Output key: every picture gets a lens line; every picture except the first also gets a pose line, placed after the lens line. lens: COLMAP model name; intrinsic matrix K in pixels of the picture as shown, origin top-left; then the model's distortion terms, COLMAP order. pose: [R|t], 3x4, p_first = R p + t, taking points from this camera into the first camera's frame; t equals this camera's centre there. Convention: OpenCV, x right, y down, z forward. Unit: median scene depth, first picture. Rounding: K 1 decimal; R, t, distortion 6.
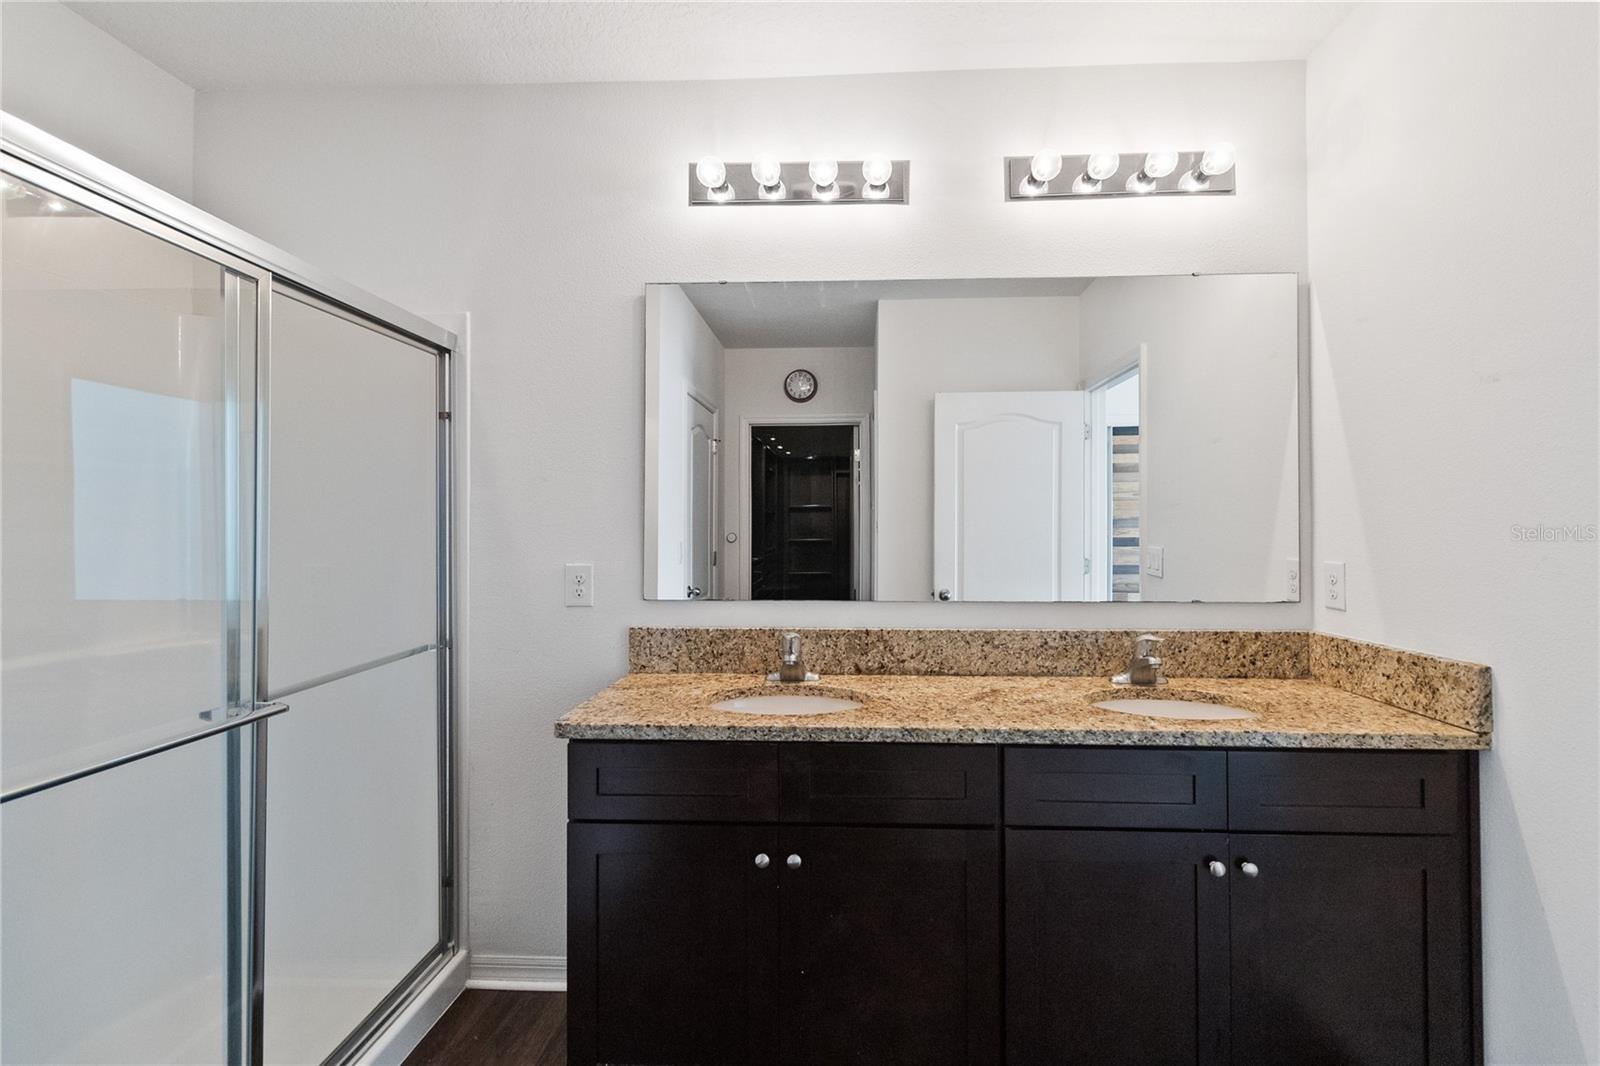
lens RADIAL K [[738.6, 0, 810.7], [0, 738.6, 503.0], [0, 0, 1]] dist [-0.000001, 0.000426]
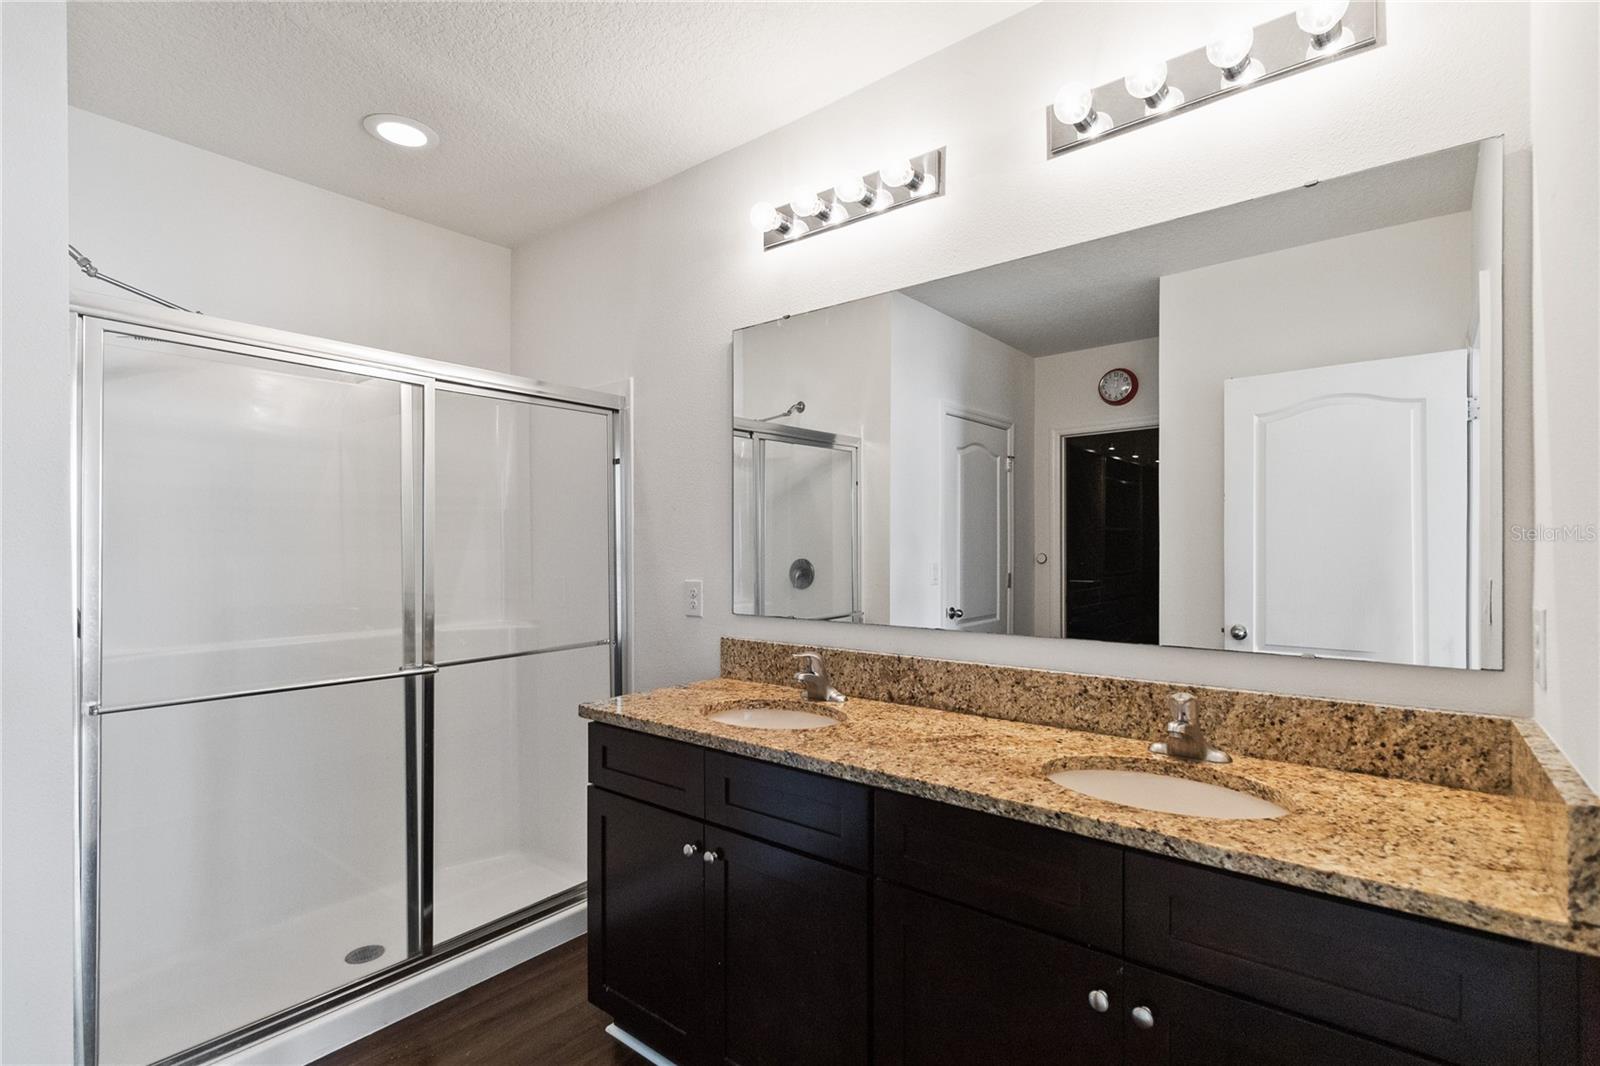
lens RADIAL K [[745.6, 0, 800.0], [0, 745.6, 533.0], [0, 0, 1]] dist [-0.001188, -0.000677]
pose [[0.808440, -0.012247, -0.588451, 0.557161], [0.020873, 0.999751, 0.007870, 0.001507], [0.588209, -0.018645, 0.808494, 0.151834]]
